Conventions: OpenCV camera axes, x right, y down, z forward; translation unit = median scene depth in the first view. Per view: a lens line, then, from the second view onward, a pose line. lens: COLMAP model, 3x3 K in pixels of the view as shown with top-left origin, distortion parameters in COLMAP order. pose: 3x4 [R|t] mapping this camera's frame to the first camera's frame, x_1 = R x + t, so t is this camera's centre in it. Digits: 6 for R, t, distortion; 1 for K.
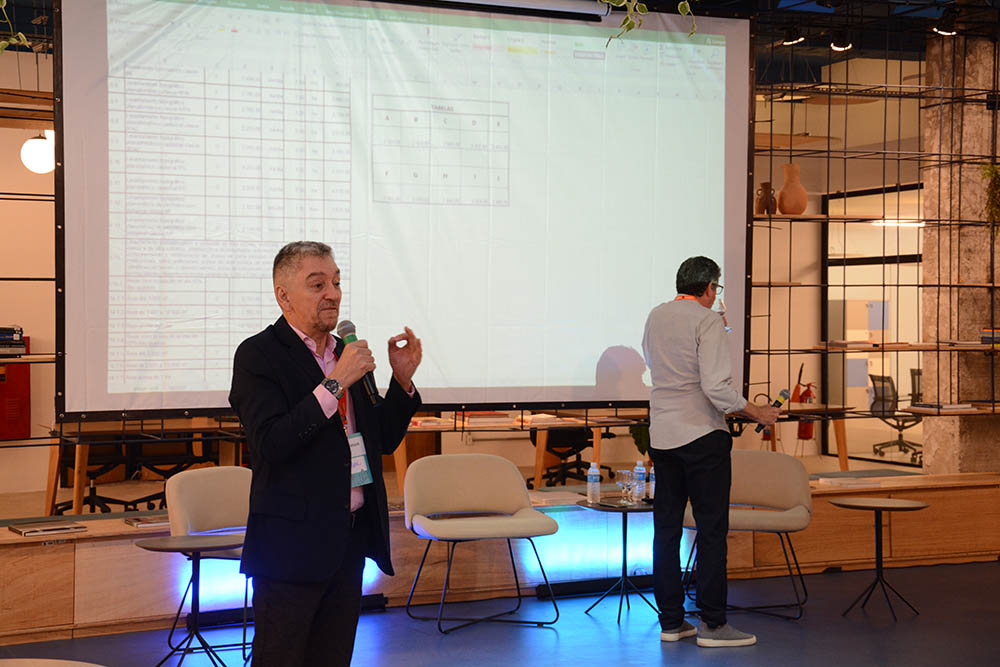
lens RADIAL K [[1697.6, 0, 500.0], [0, 1697.6, 333.5], [0, 0, 1]] dist [0.302556, 0.268694]
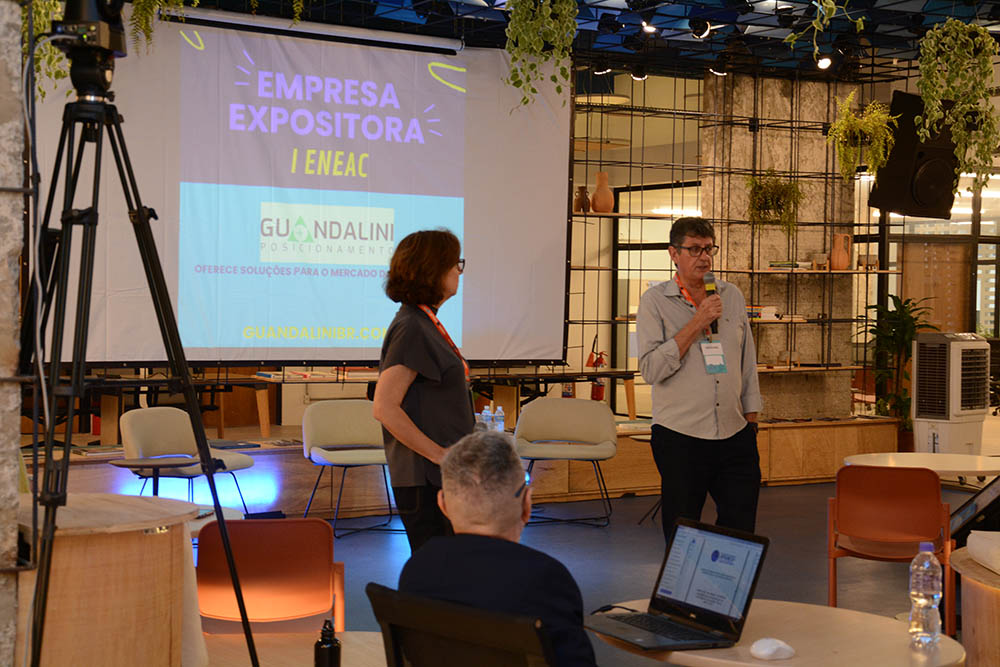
lens RADIAL K [[1697.6, 0, 500.0], [0, 1697.6, 333.5], [0, 0, 1]] dist [0.302556, 0.268694]
pose [[0.991606, 0.010666, 0.128856, -0.058230], [-0.012678, 0.999810, 0.014805, 0.001414], [-0.128674, -0.016314, 0.991553, -0.207302]]
